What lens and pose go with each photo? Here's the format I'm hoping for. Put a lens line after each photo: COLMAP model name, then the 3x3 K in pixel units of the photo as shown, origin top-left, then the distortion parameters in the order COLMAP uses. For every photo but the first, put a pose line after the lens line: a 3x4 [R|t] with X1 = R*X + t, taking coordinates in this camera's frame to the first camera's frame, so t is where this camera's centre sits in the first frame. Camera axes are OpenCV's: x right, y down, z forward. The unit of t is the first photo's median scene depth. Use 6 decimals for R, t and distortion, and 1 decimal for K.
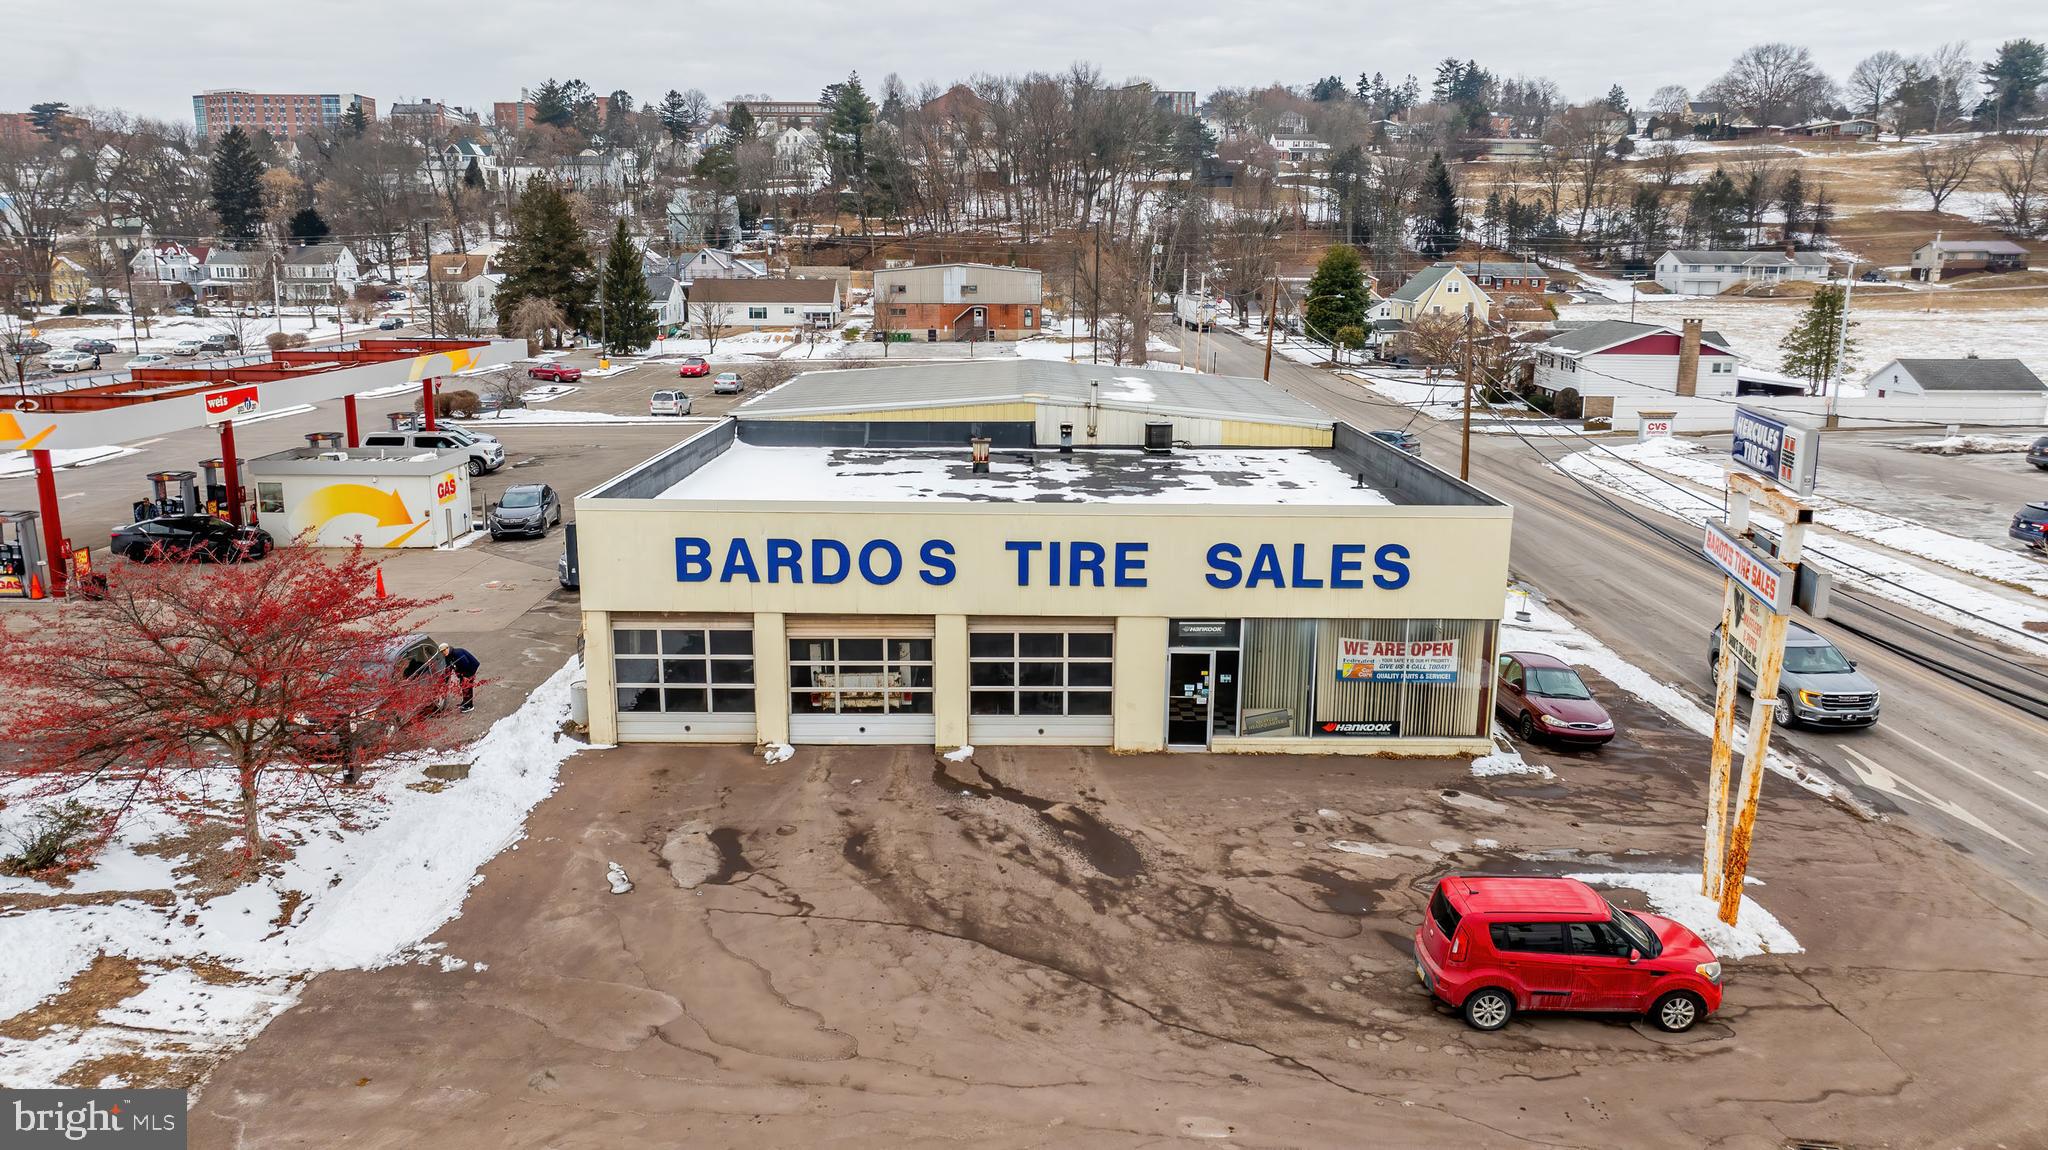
lens RADIAL K [[1439.3, 0, 1022.3], [0, 1439.3, 565.5], [0, 0, 1]] dist [-0.027063, 0.015681]
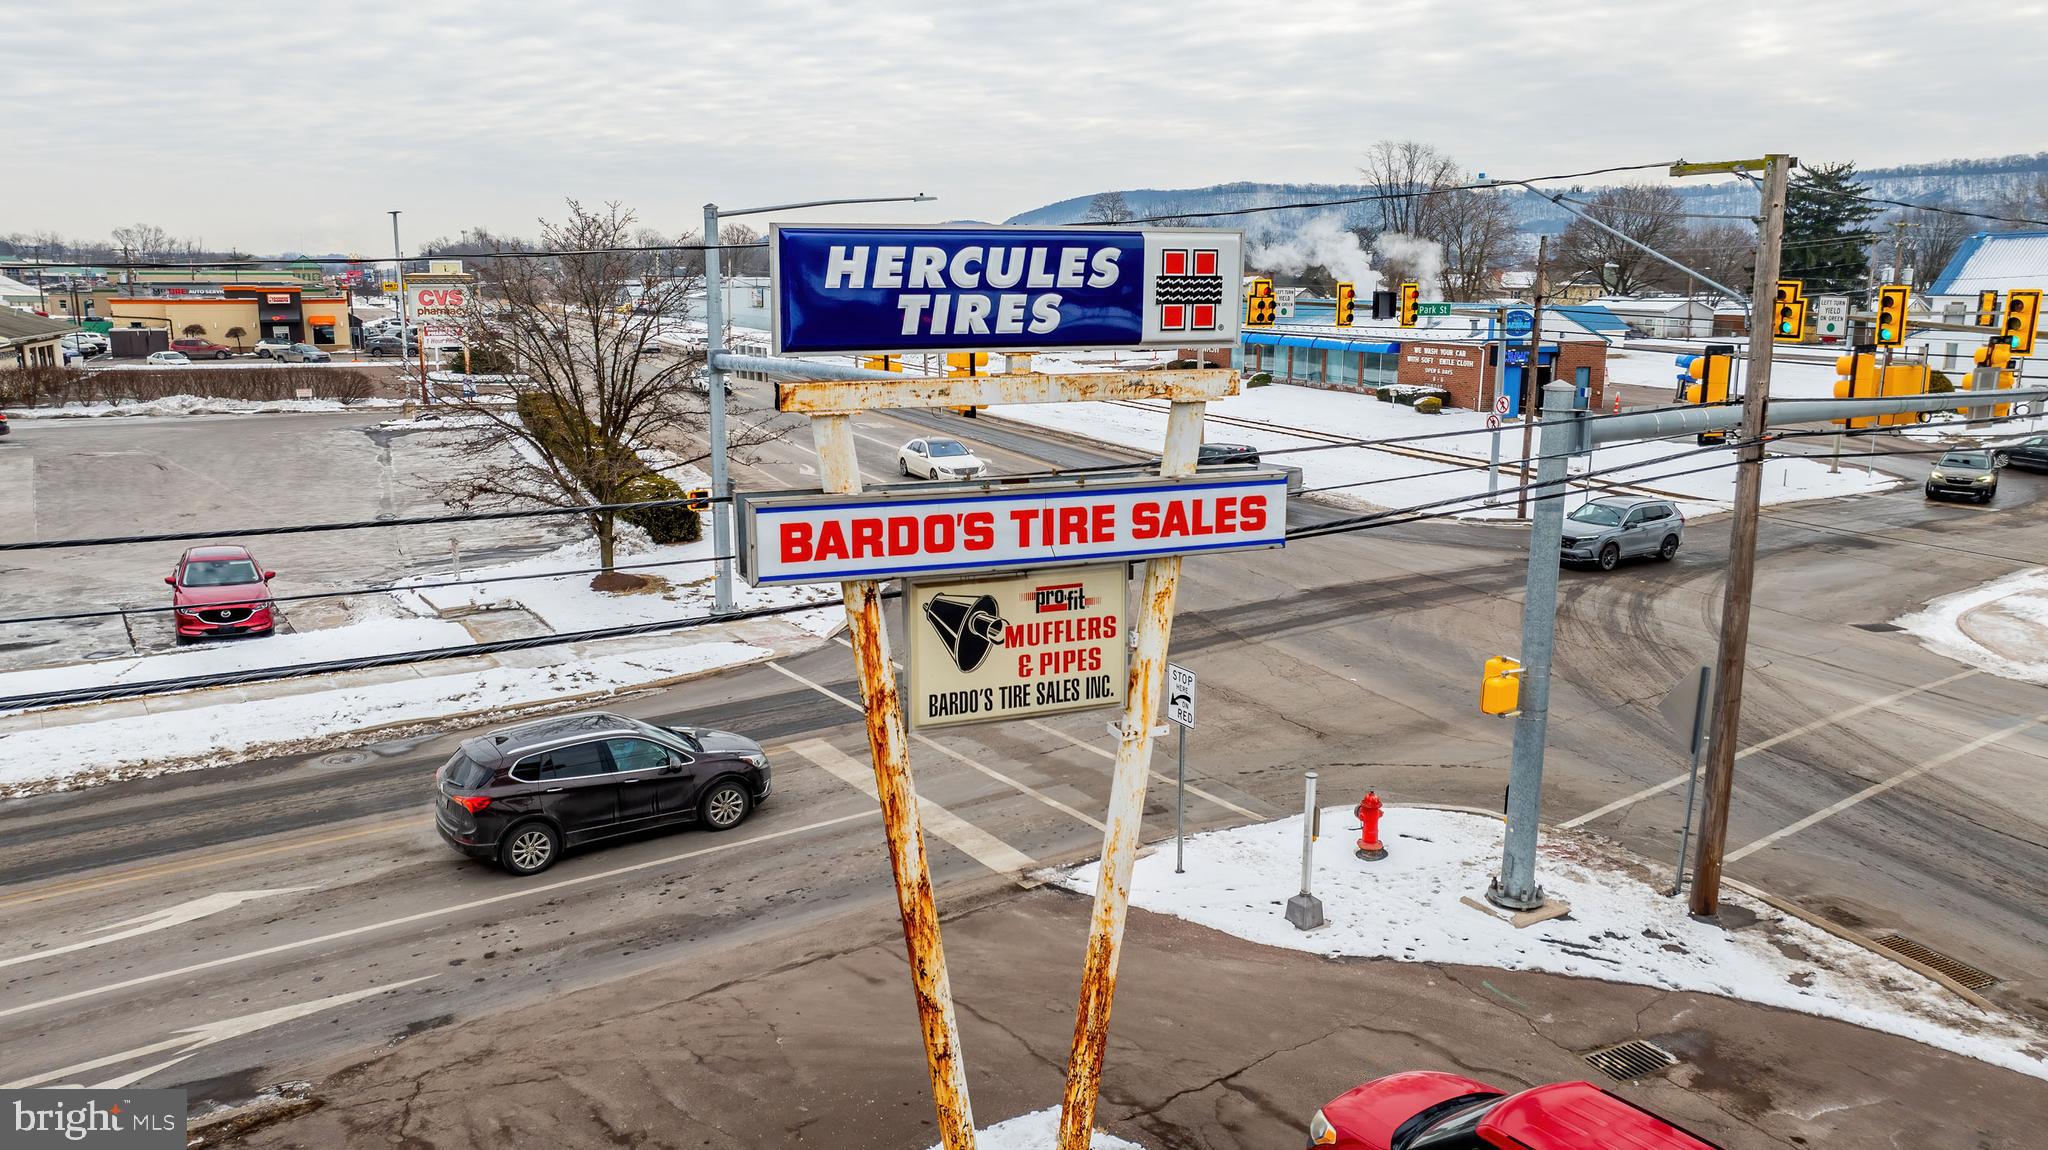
lens RADIAL K [[1446.0, 0, 1014.4], [0, 1446.0, 570.8], [0, 0, 1]] dist [-0.020060, 0.000991]
pose [[-0.556394, -0.172664, 0.812781, 0.067492], [0.167486, 0.934789, 0.313237, -0.108573], [-0.813864, 0.310413, -0.491192, 0.926752]]
